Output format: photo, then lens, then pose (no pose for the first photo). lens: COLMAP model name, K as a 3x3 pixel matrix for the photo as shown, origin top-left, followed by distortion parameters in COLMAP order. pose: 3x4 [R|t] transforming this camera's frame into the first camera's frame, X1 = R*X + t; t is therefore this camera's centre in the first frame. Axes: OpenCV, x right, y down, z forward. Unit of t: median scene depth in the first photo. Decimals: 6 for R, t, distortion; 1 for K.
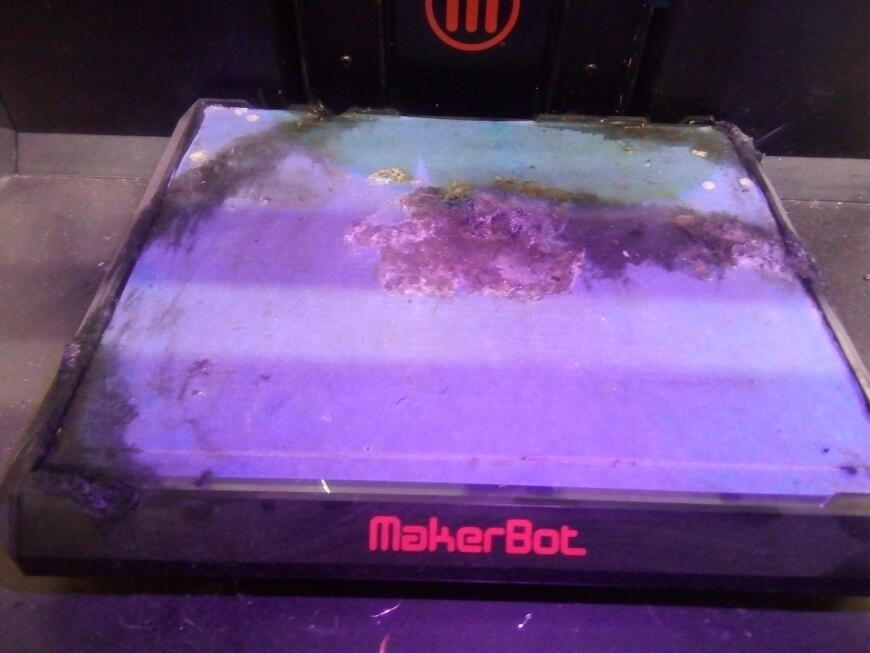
lens RADIAL K [[713.3, 0, 435.0], [0, 713.3, 326.5], [0, 0, 1]] dist [0.088469, -0.152800]
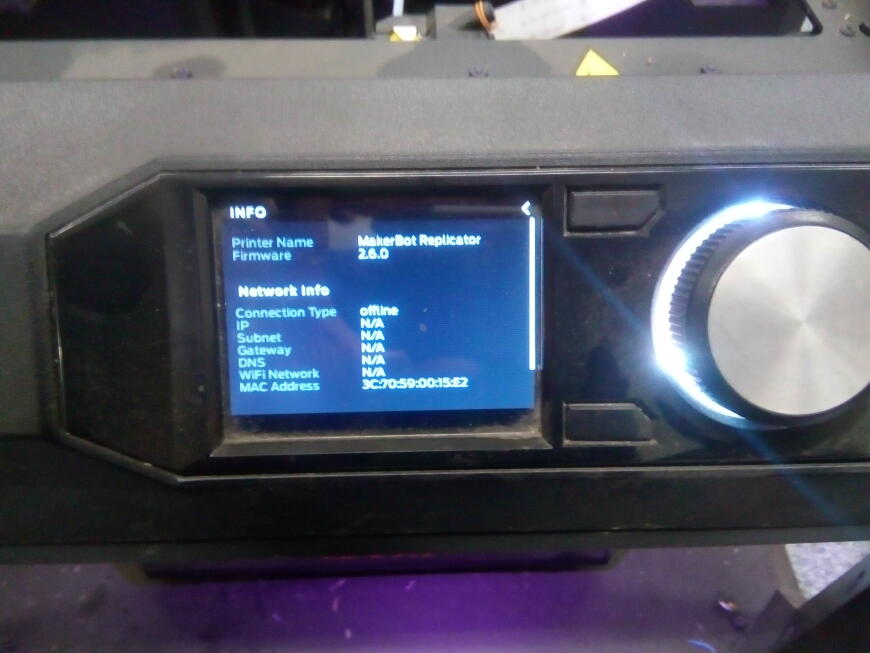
lens RADIAL K [[713.3, 0, 435.0], [0, 713.3, 326.5], [0, 0, 1]] dist [0.088469, -0.152800]
pose [[0.998709, -0.050291, 0.007193, 0.175225], [0.049226, 0.992967, 0.107671, -0.393394], [-0.012558, -0.107178, 0.994161, -0.680539]]
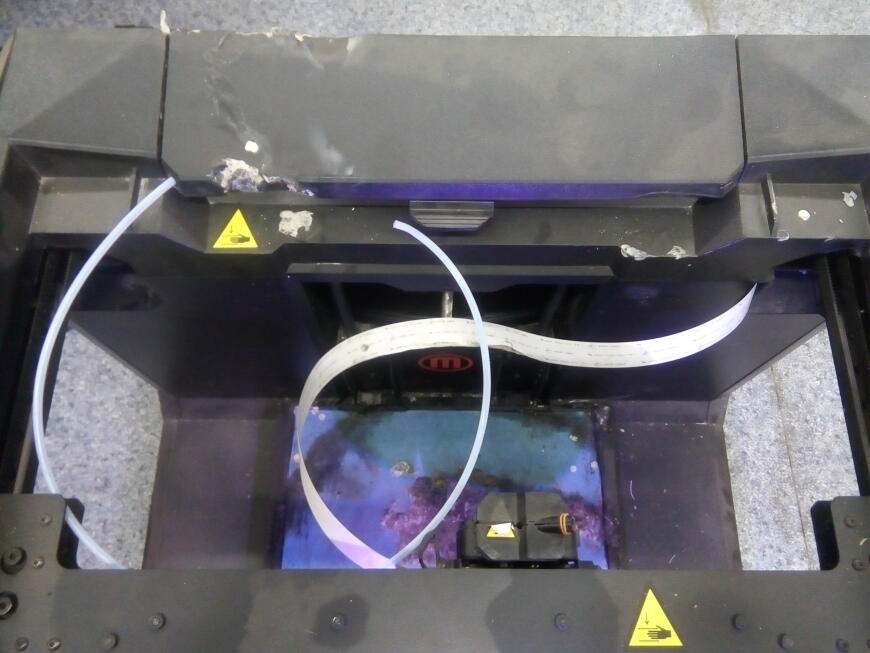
lens RADIAL K [[713.3, 0, 435.0], [0, 713.3, 326.5], [0, 0, 1]] dist [0.088469, -0.152800]
pose [[0.999602, -0.020095, -0.019794, 0.078261], [0.026224, 0.920524, 0.389806, -1.480655], [0.010388, -0.390170, 0.920684, -0.660600]]
